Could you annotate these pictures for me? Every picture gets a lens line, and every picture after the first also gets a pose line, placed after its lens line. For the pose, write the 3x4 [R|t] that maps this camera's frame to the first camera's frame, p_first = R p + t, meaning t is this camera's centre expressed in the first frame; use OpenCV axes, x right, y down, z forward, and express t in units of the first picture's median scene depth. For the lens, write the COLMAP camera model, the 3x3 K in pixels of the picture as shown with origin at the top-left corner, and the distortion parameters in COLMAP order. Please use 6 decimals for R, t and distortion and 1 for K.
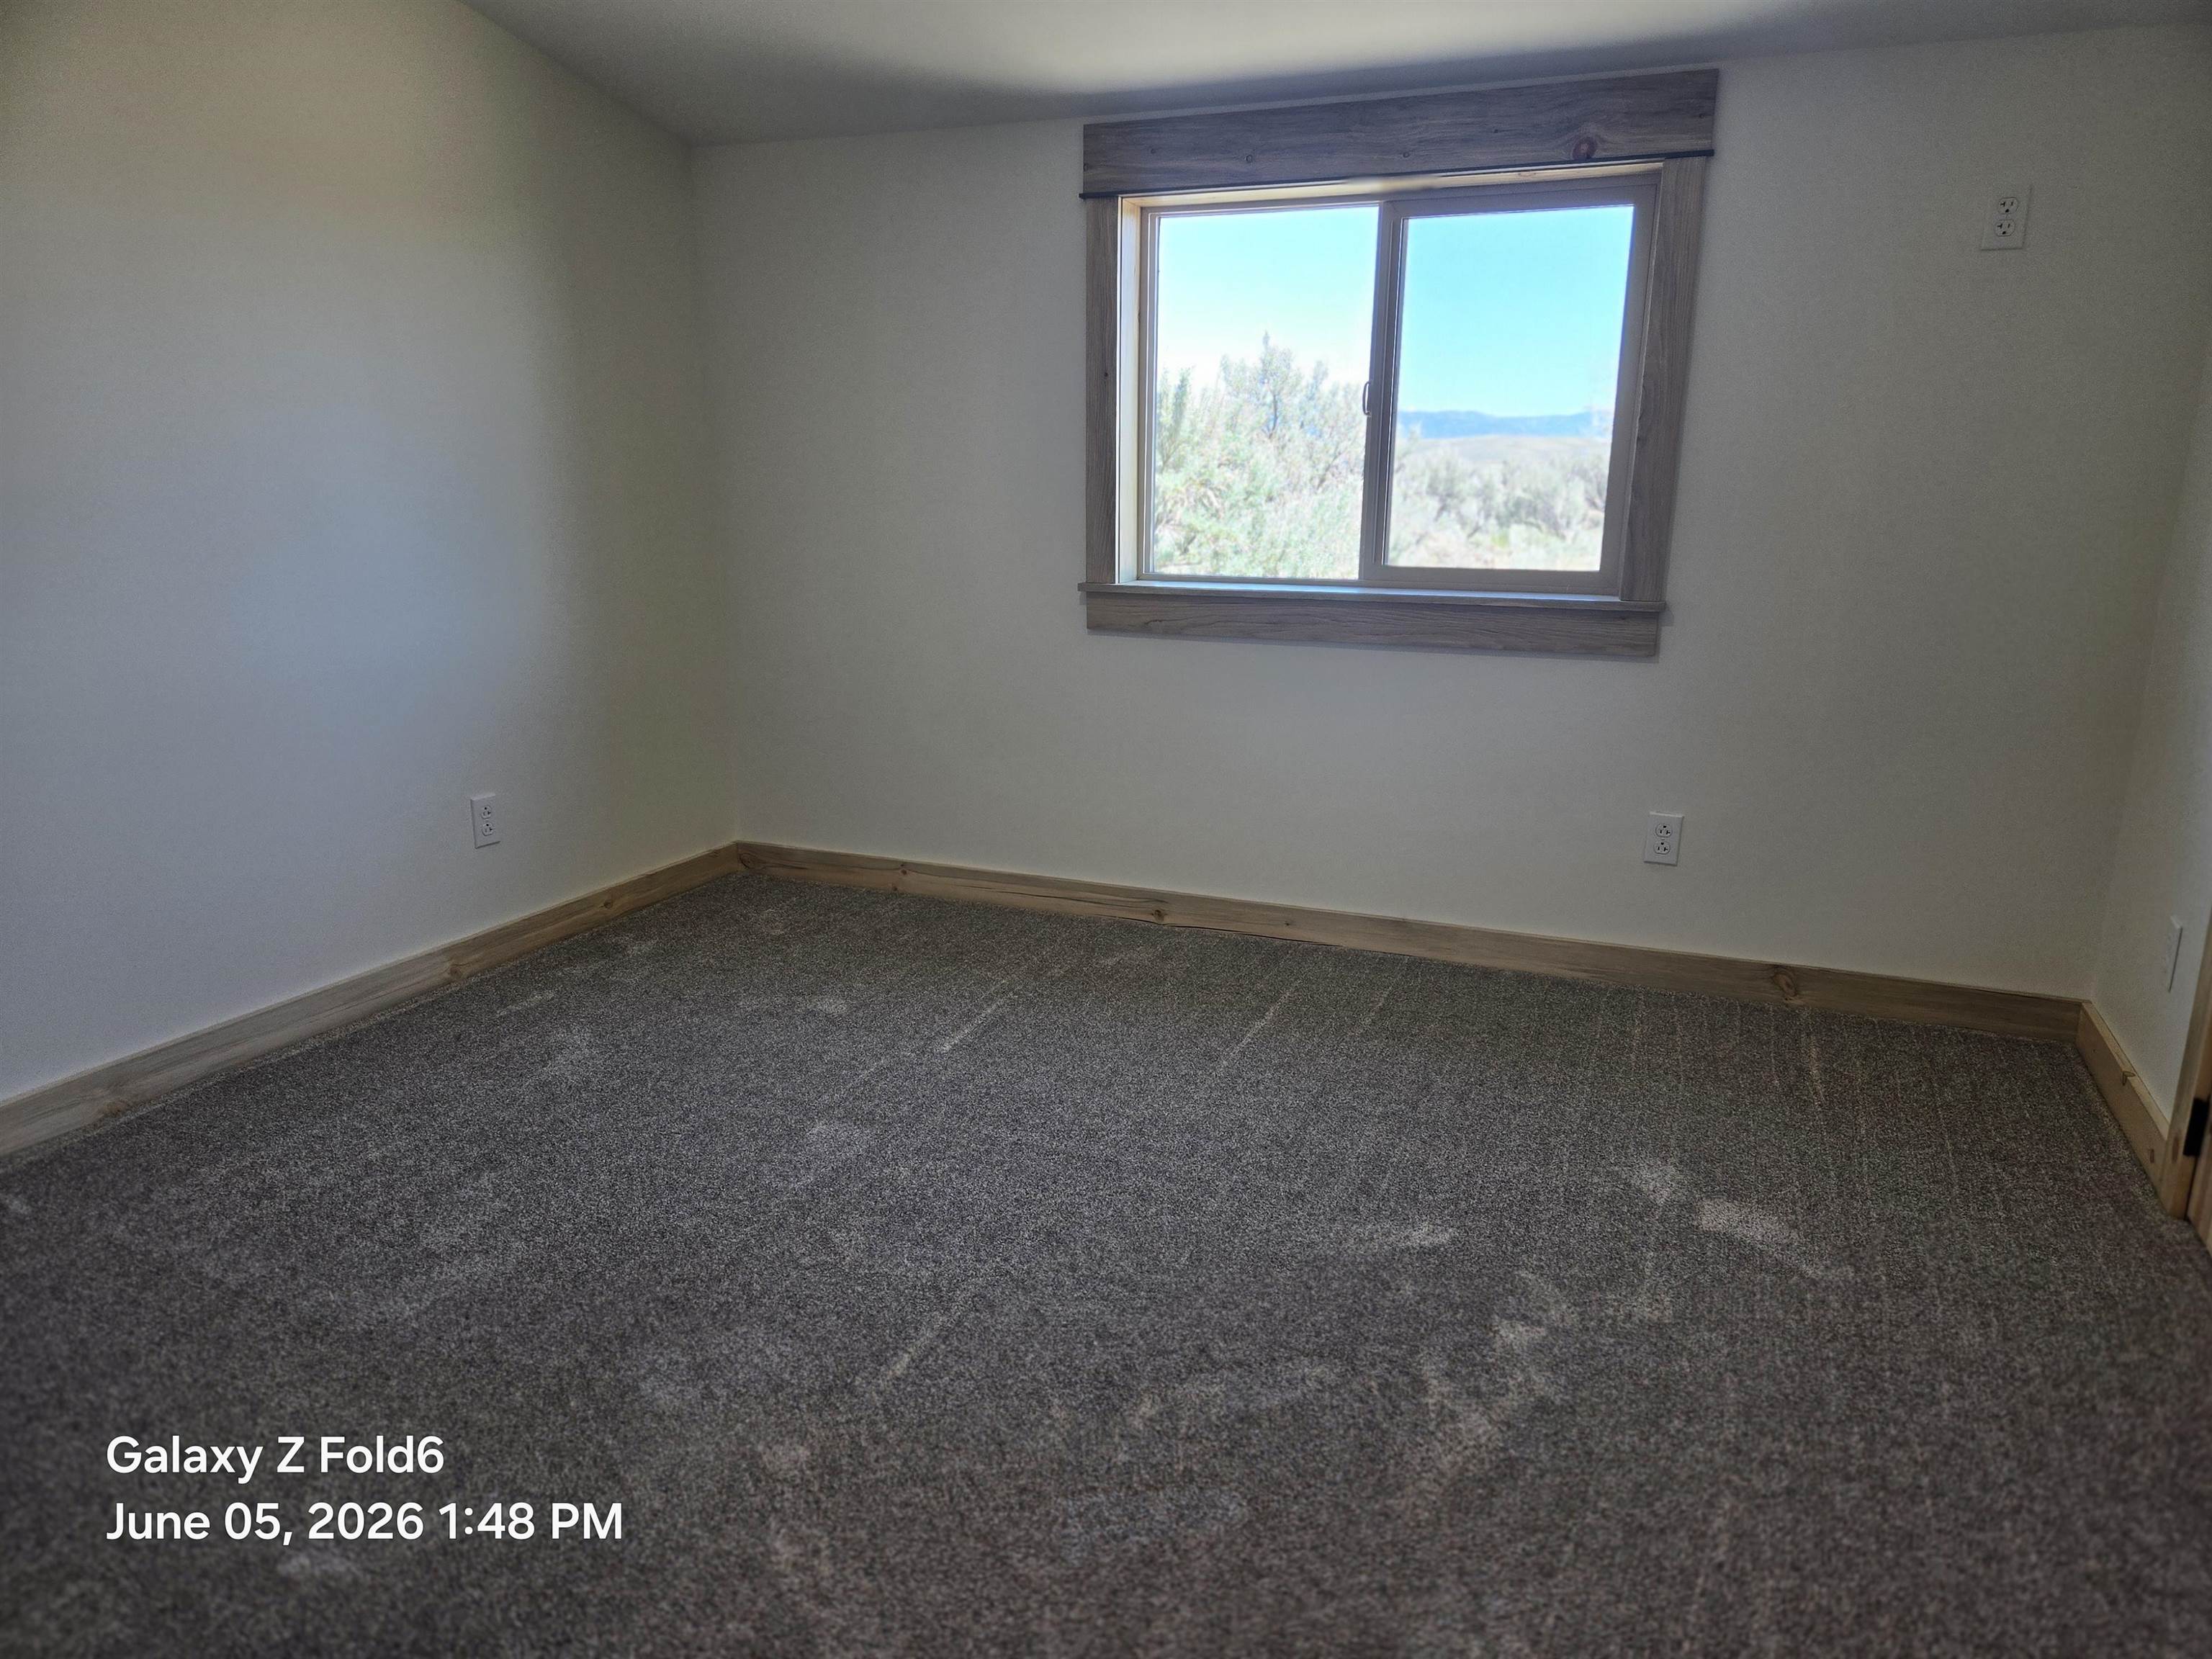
lens RADIAL K [[1457.8, 0, 1091.1], [0, 1457.8, 818.0], [0, 0, 1]] dist [0.061891, -0.058177]
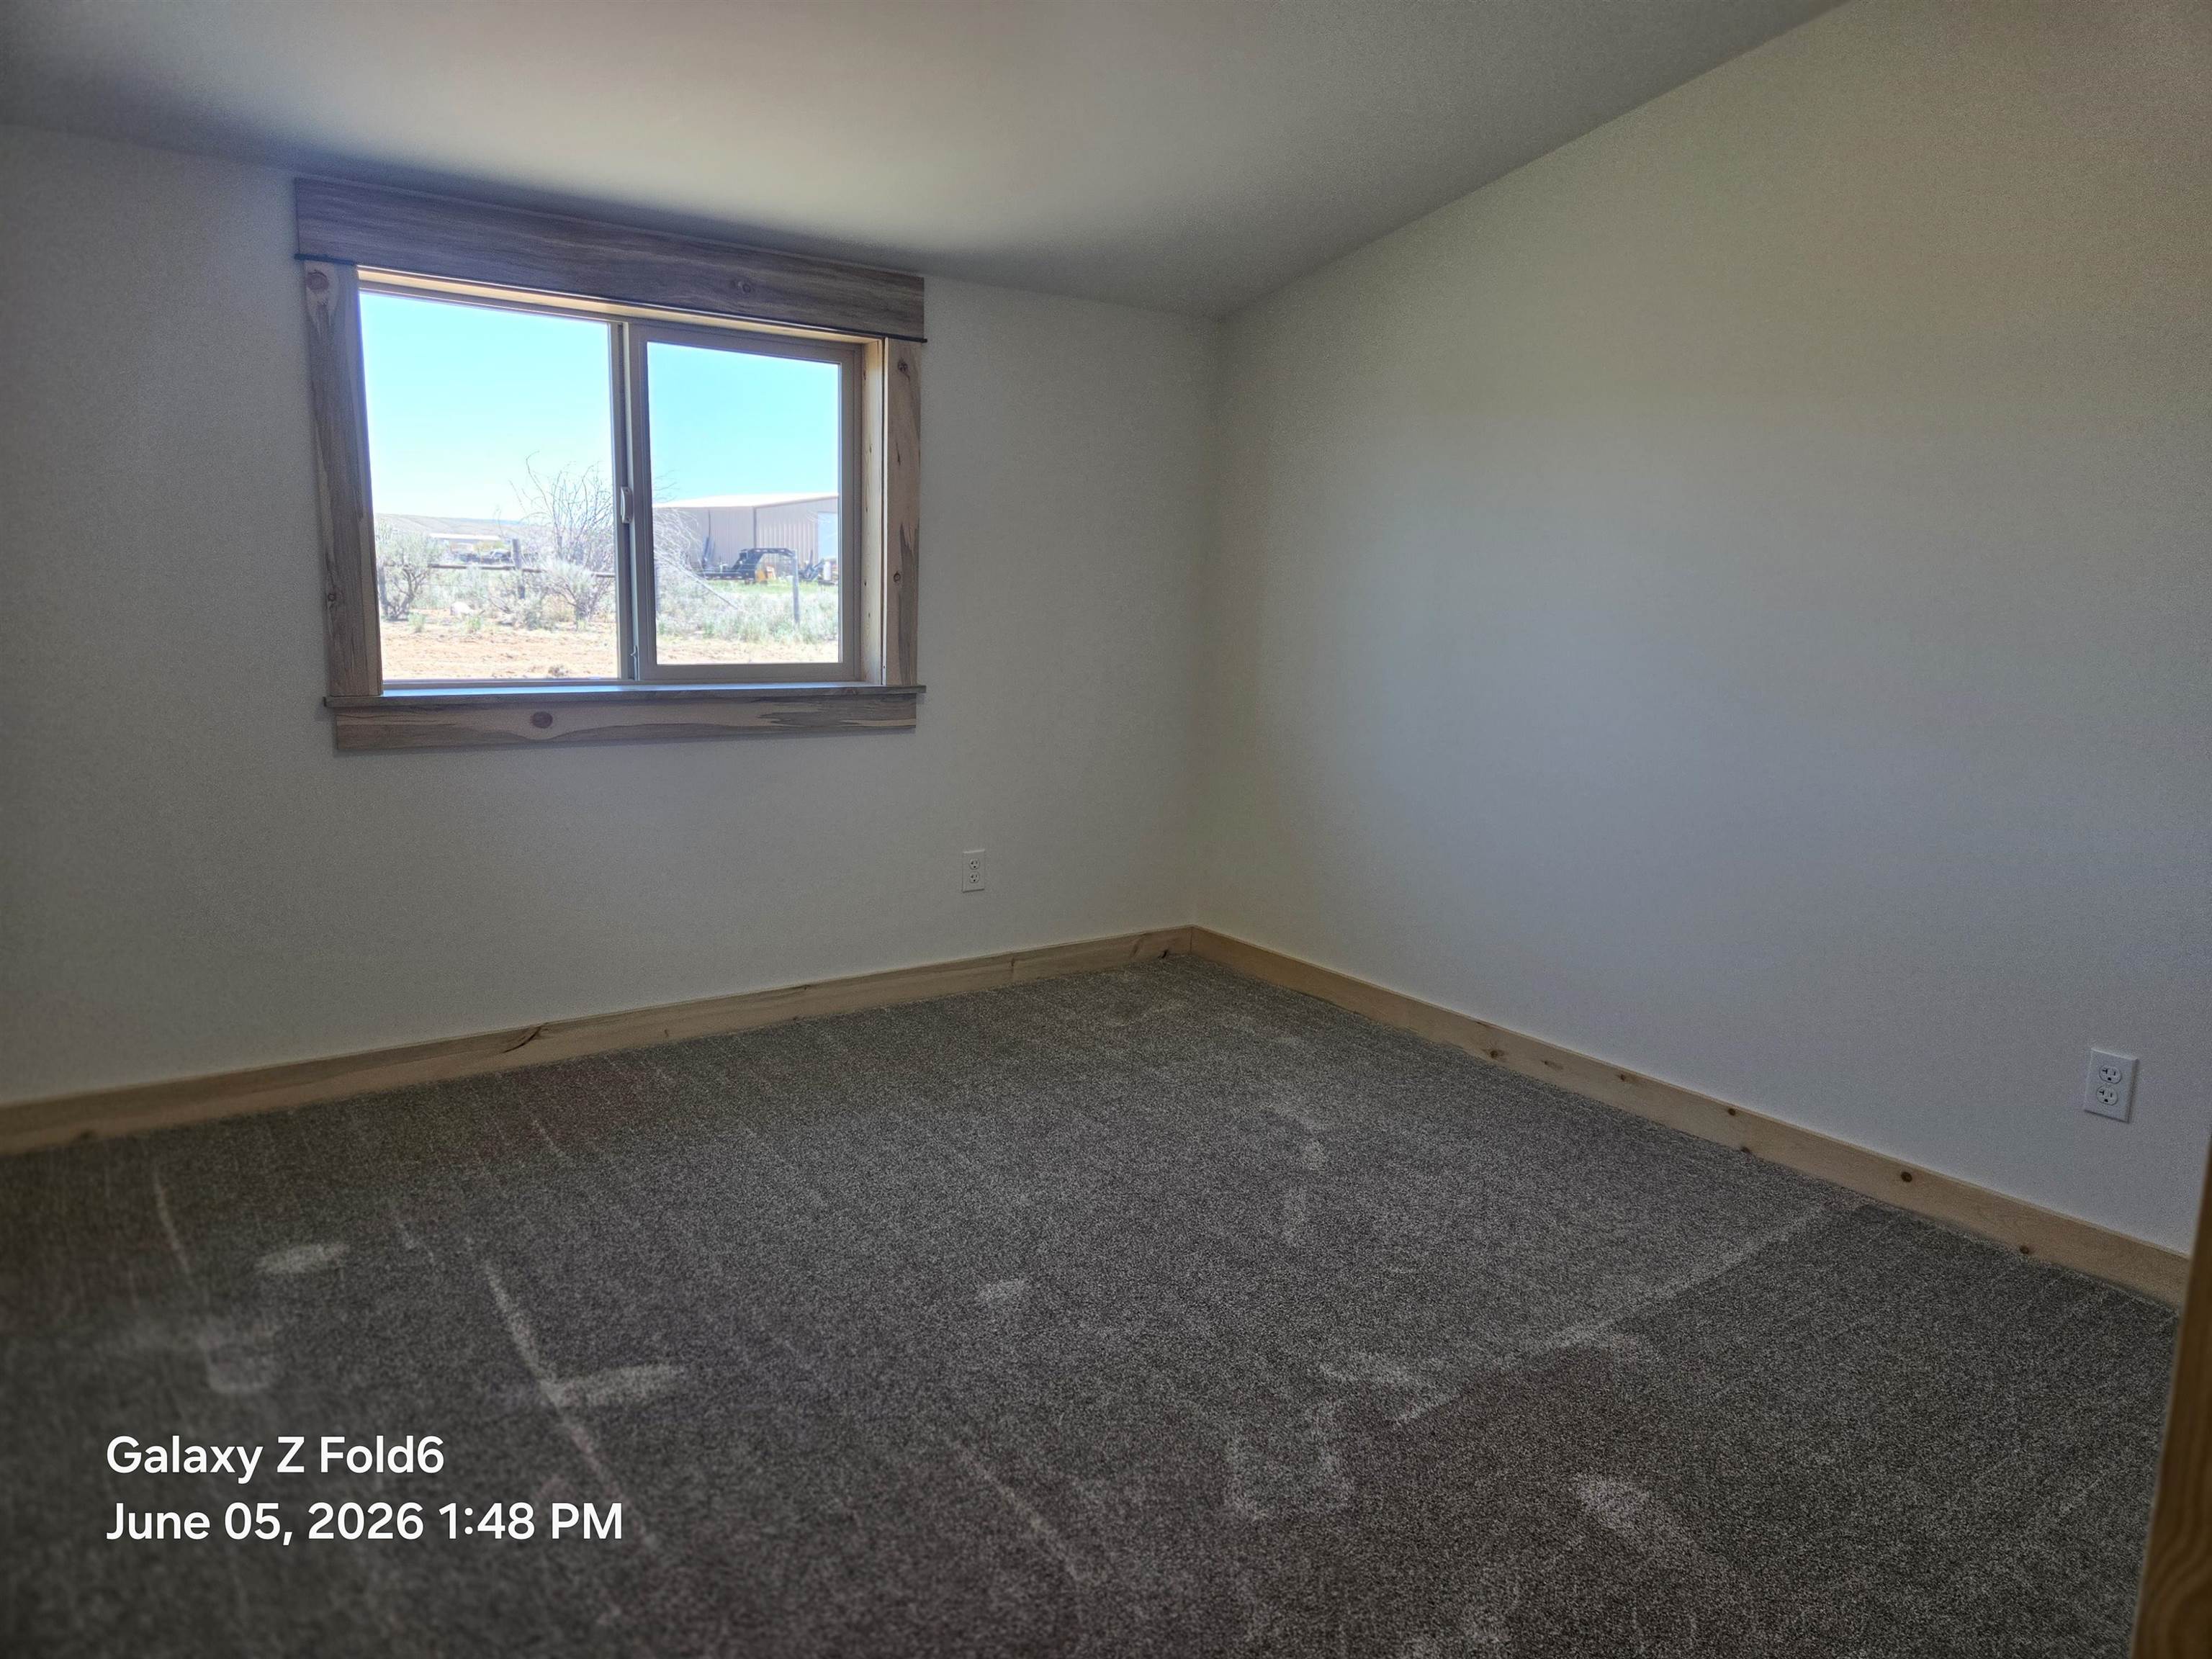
lens RADIAL K [[1457.8, 0, 1091.1], [0, 1457.8, 818.0], [0, 0, 1]] dist [0.061891, -0.058177]
pose [[0.558543, -0.120248, 0.820713, -0.504028], [0.172690, 0.984613, 0.026736, -0.041265], [-0.811300, 0.126796, 0.570714, 0.173379]]
